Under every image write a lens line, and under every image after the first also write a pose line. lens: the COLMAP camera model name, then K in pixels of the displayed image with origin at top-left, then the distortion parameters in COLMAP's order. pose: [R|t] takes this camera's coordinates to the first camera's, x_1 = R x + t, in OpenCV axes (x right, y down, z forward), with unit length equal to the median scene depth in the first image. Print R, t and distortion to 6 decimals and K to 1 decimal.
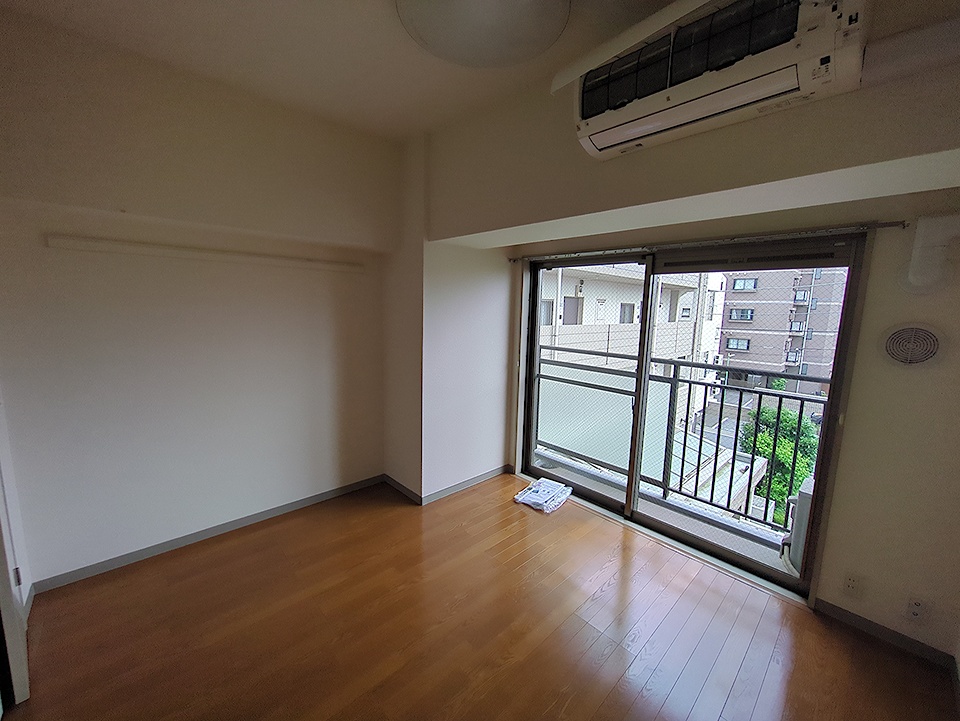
lens RADIAL K [[377.9, 0, 485.8], [0, 377.9, 362.1], [0, 0, 1]] dist [-0.000164, 0.001577]
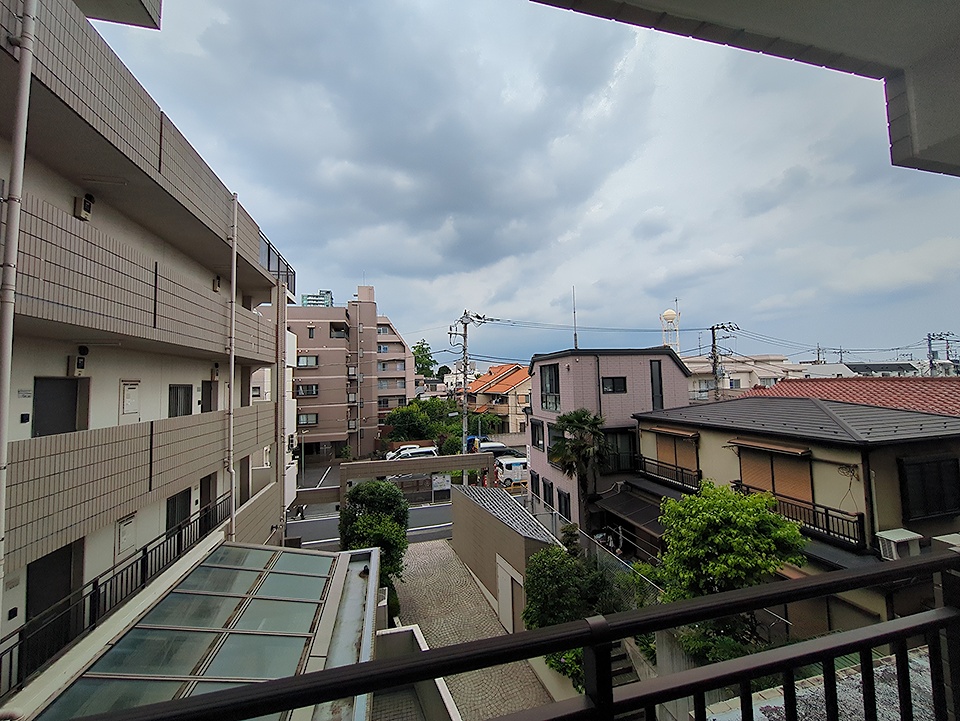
lens RADIAL K [[377.9, 0, 485.1], [0, 377.9, 363.1], [0, 0, 1]] dist [-0.000164, 0.001577]
pose [[0.492302, 0.008517, 0.870383, 0.048895], [0.163487, 0.981251, -0.102073, -0.032536], [-0.854933, 0.192547, 0.481679, 0.186508]]
